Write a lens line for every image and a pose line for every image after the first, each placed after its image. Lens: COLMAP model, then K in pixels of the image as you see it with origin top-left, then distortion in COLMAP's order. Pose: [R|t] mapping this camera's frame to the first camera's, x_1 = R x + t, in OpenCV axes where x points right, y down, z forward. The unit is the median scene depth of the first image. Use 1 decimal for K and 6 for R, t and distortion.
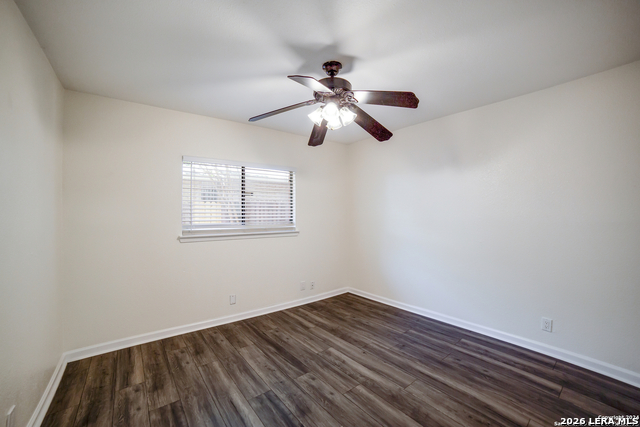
lens RADIAL K [[258.9, 0, 315.8], [0, 258.9, 207.2], [0, 0, 1]] dist [-0.095185, 0.028417]
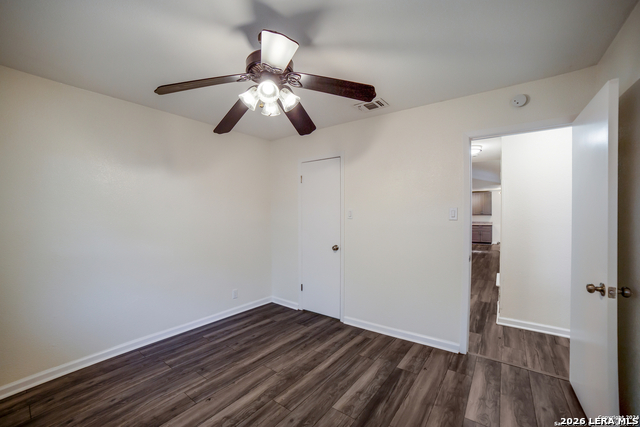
lens RADIAL K [[258.9, 0, 315.8], [0, 258.9, 207.2], [0, 0, 1]] dist [-0.095185, 0.028417]
pose [[-0.259155, 0.032843, 0.965277, -0.749424], [-0.004043, 0.999376, -0.035089, 0.017013], [-0.965827, -0.012996, -0.258861, 1.042521]]
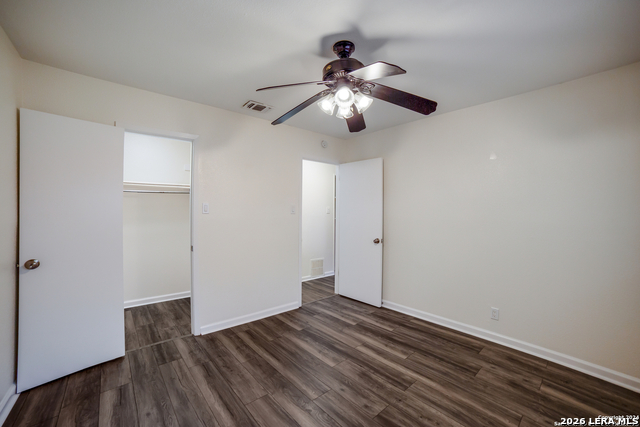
lens RADIAL K [[258.9, 0, 315.8], [0, 258.9, 207.2], [0, 0, 1]] dist [-0.095185, 0.028417]
pose [[-0.998786, -0.000306, -0.049254, 0.202238], [0.000731, 0.999778, -0.021045, 0.025826], [0.049249, -0.021055, -0.998565, 1.825259]]
